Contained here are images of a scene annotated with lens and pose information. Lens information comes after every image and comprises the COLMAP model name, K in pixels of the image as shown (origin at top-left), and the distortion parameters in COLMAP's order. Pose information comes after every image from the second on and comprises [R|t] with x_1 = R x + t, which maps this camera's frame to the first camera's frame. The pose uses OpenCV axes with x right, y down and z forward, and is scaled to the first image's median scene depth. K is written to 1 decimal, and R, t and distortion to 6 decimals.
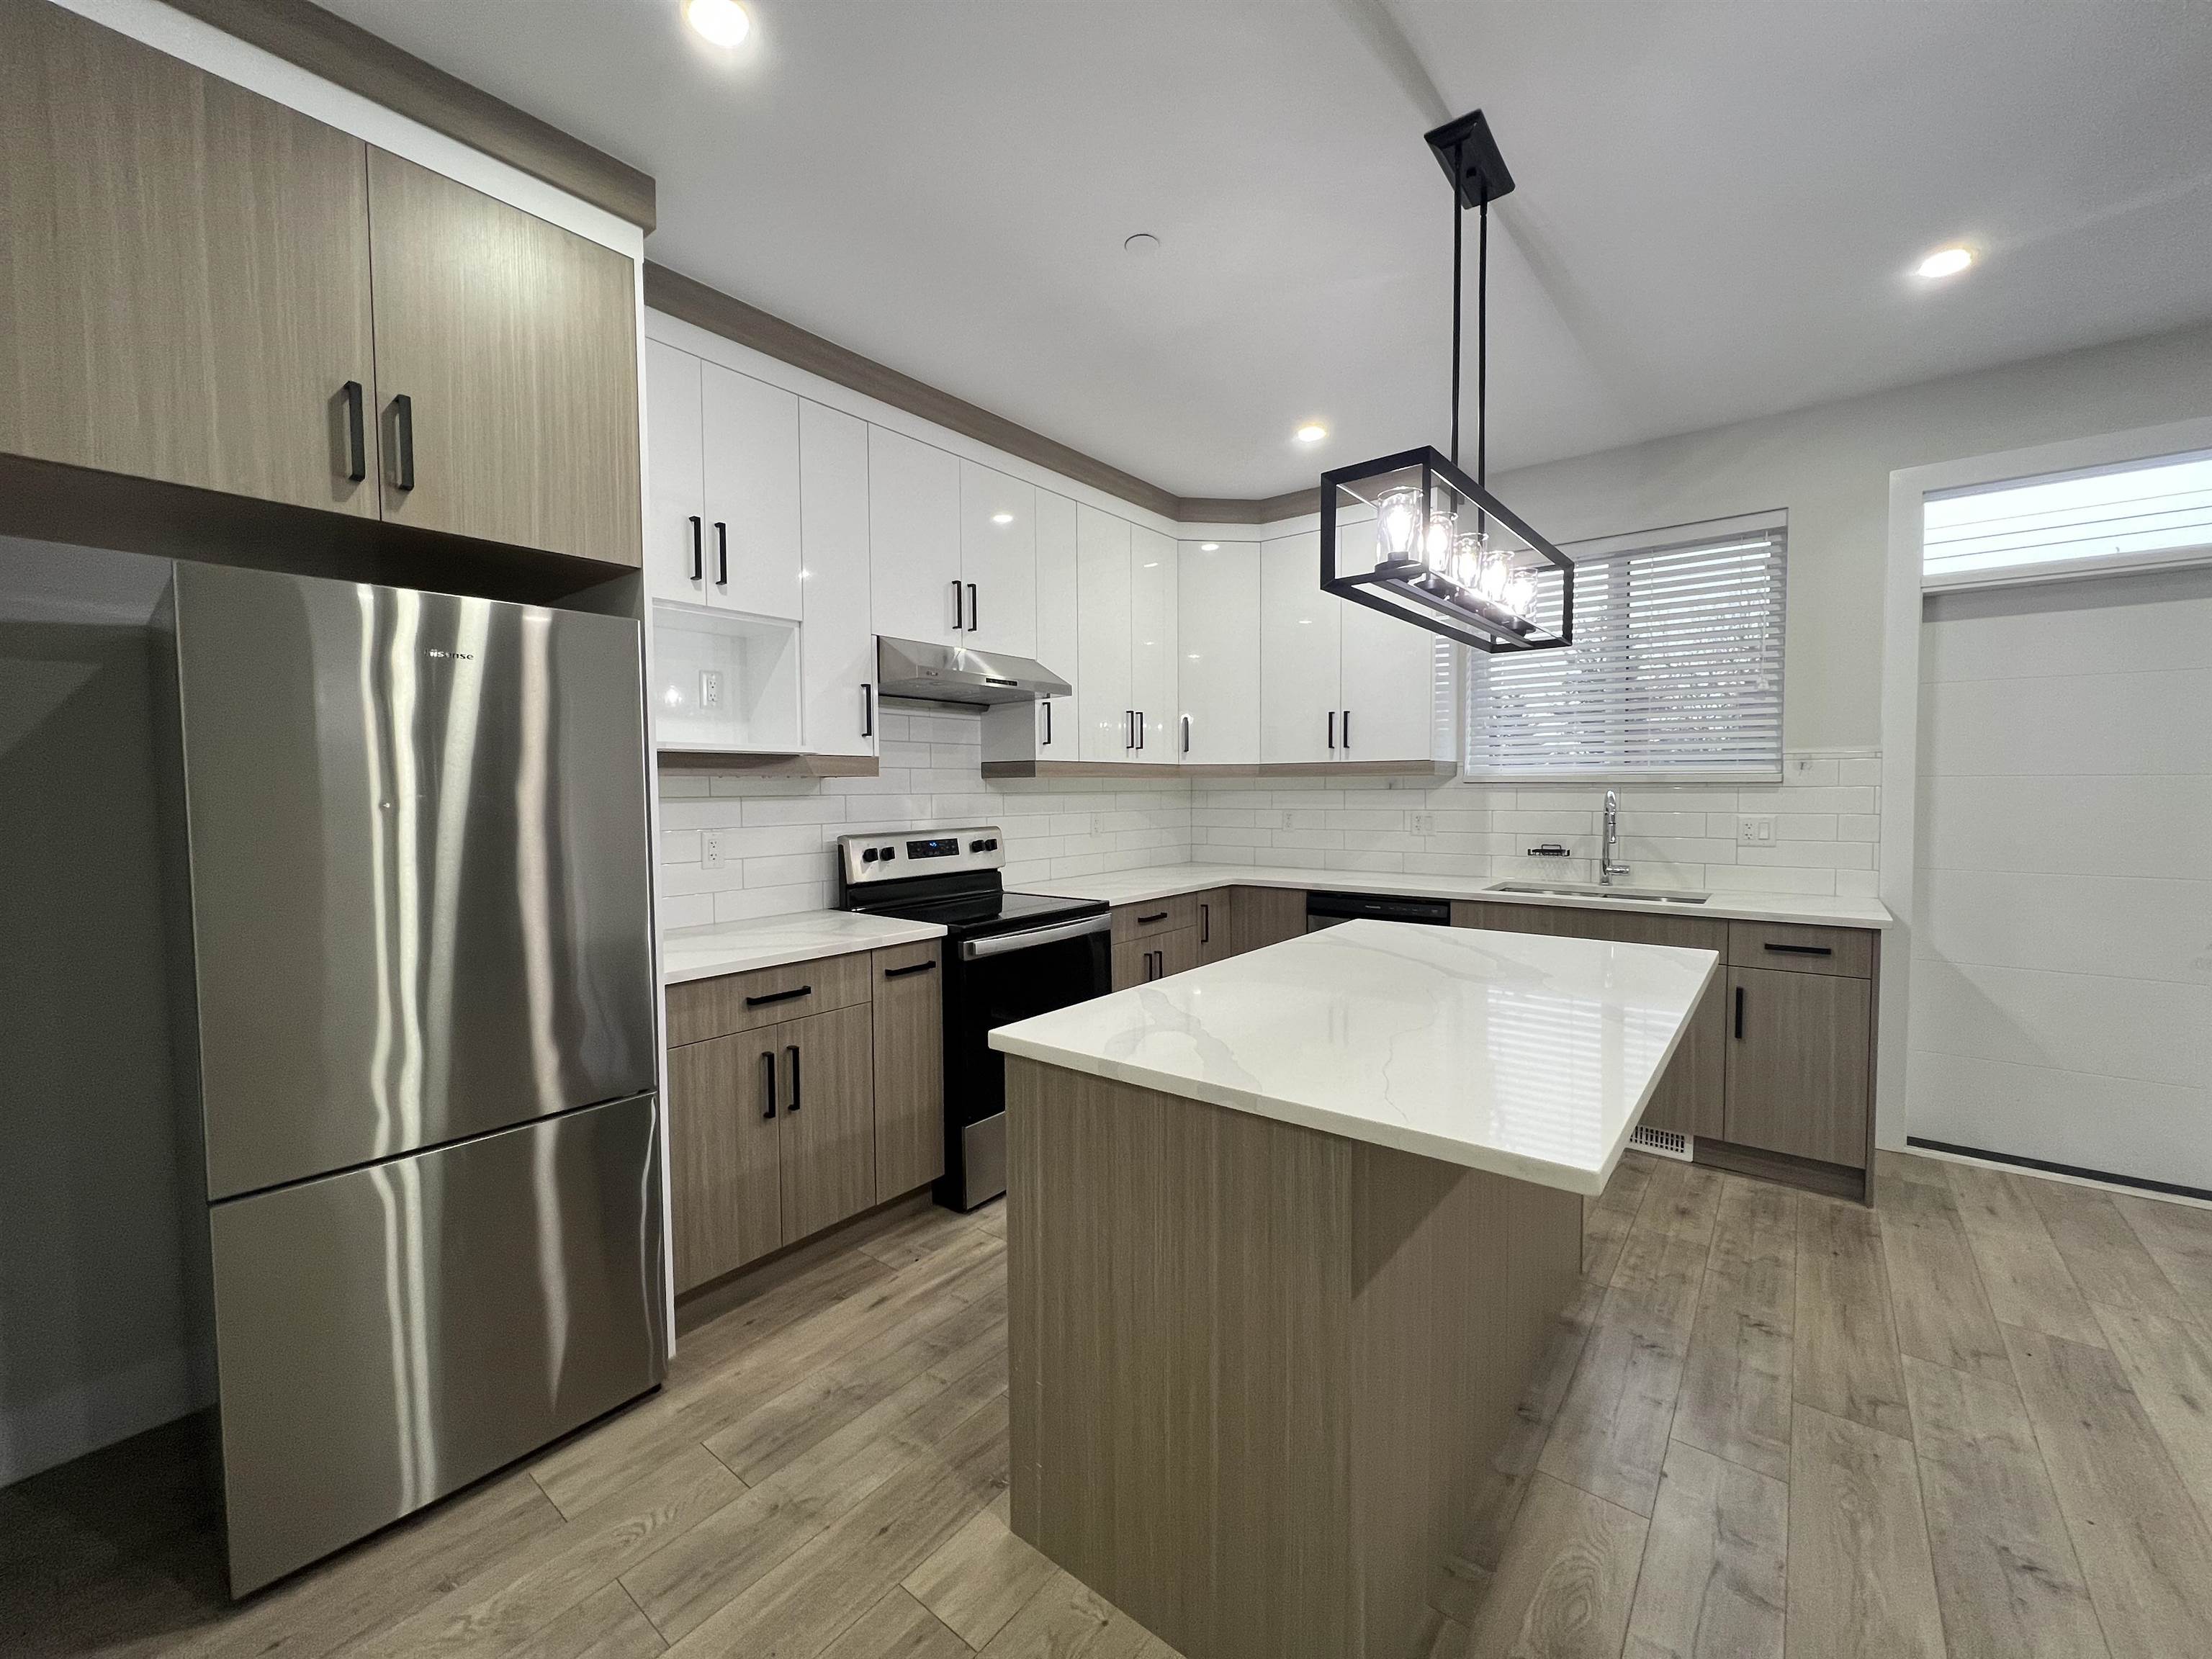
lens RADIAL K [[882.4, 0, 1102.6], [0, 882.4, 824.3], [0, 0, 1]] dist [0.000235, 0.000353]
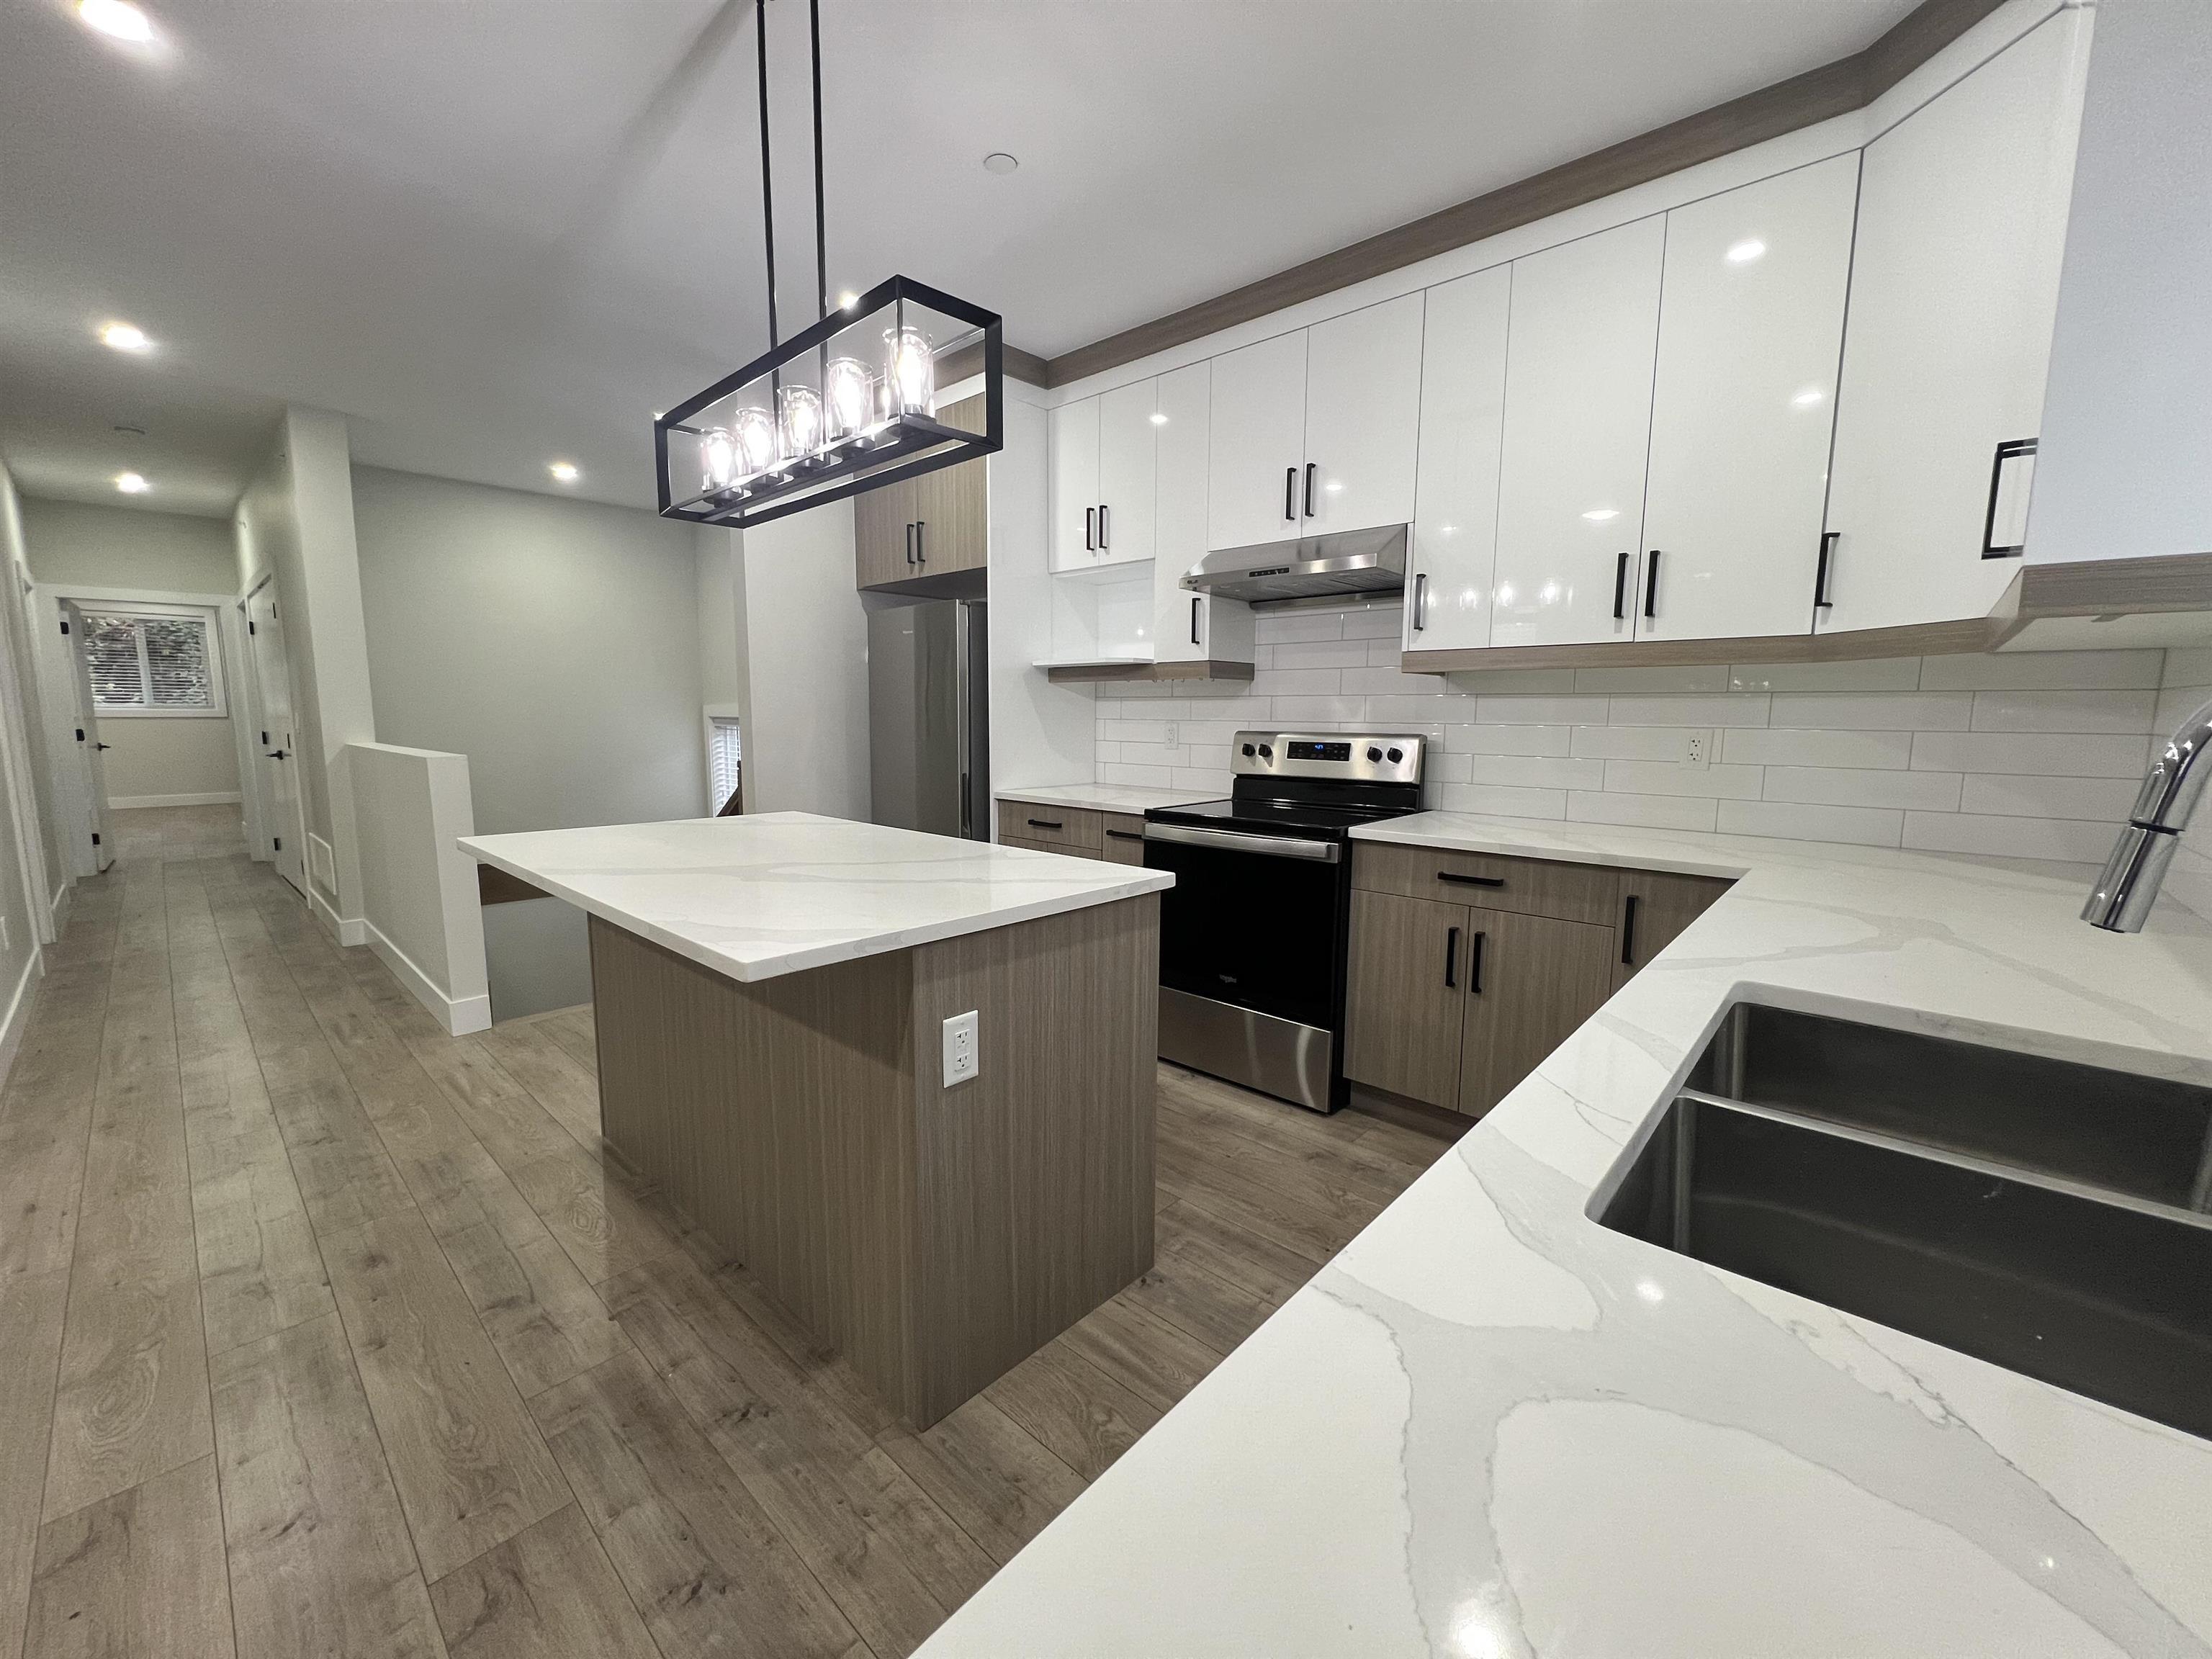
lens RADIAL K [[881.0, 0, 1097.9], [0, 881.0, 824.1], [0, 0, 1]] dist [-0.002043, 0.000206]
pose [[-0.074454, 0.135143, -0.988025, 0.875363], [-0.046657, 0.989218, 0.138822, -0.018181], [0.996132, 0.056435, -0.067346, 0.908587]]
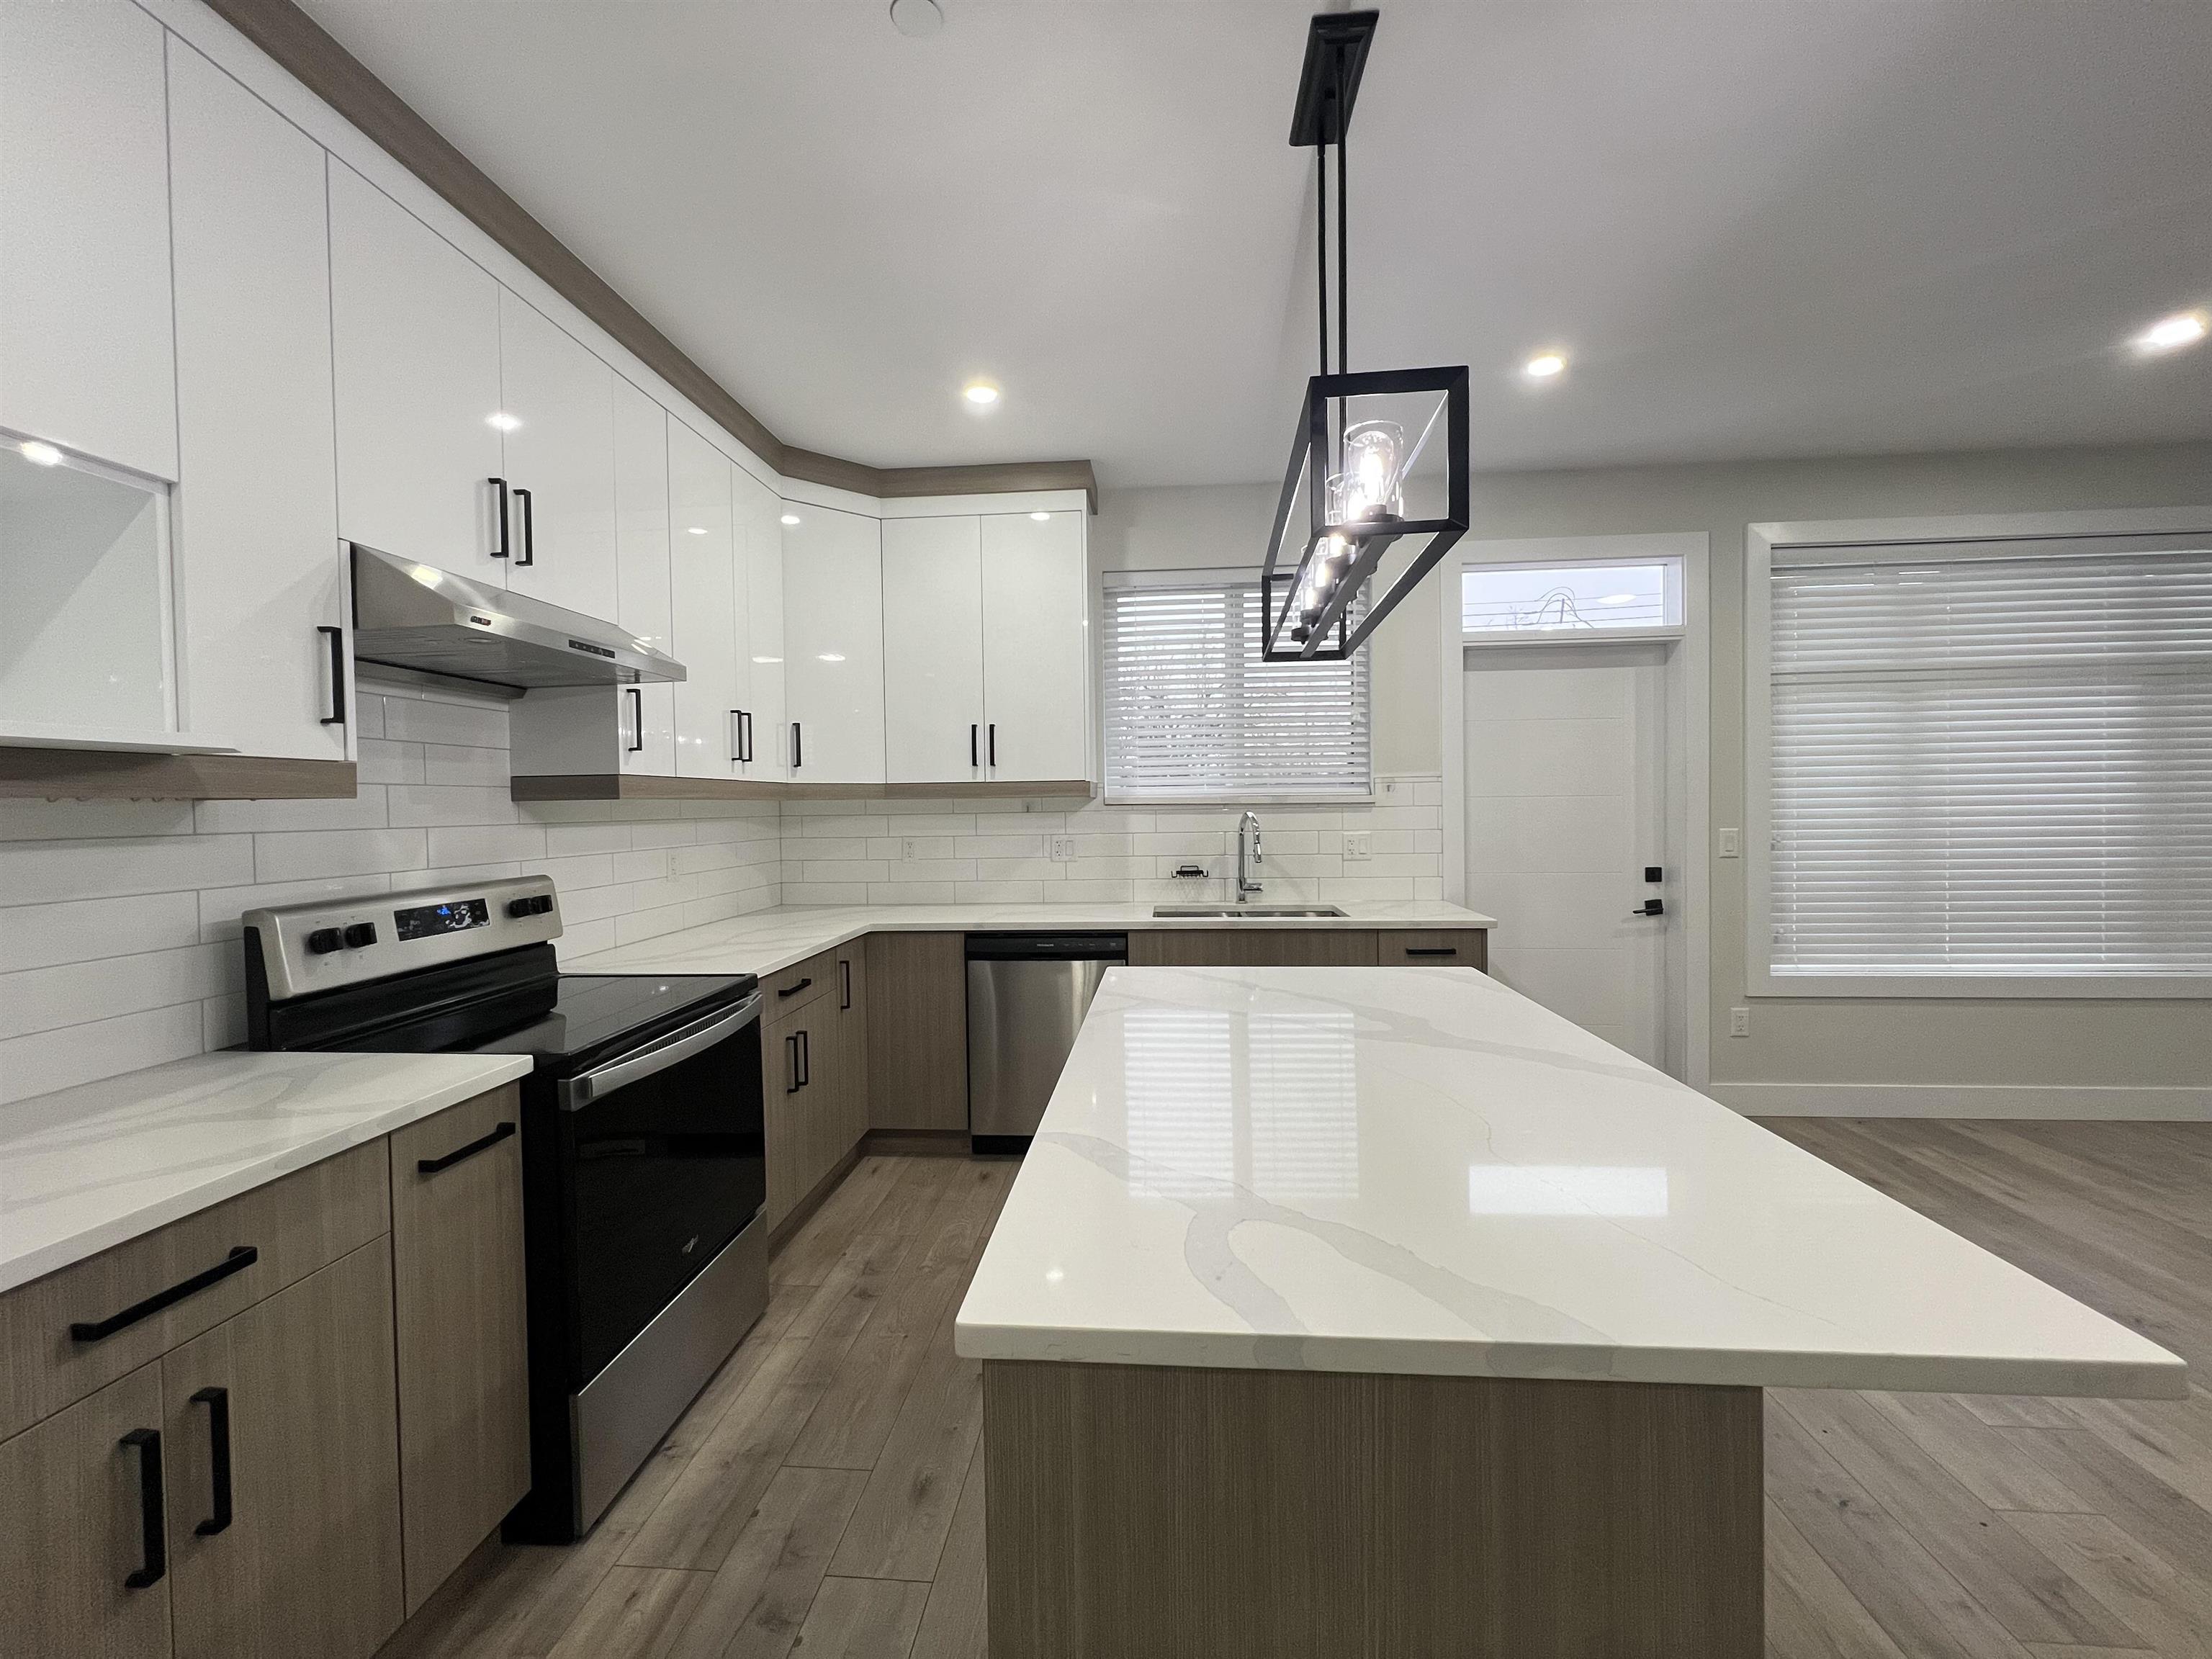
lens RADIAL K [[881.0, 0, 1097.9], [0, 881.0, 824.1], [0, 0, 1]] dist [-0.002043, 0.000206]
pose [[0.833923, -0.017231, 0.551612, -0.164729], [0.031542, 0.999367, -0.016468, -0.014086], [-0.550979, 0.031132, 0.833938, 0.278338]]
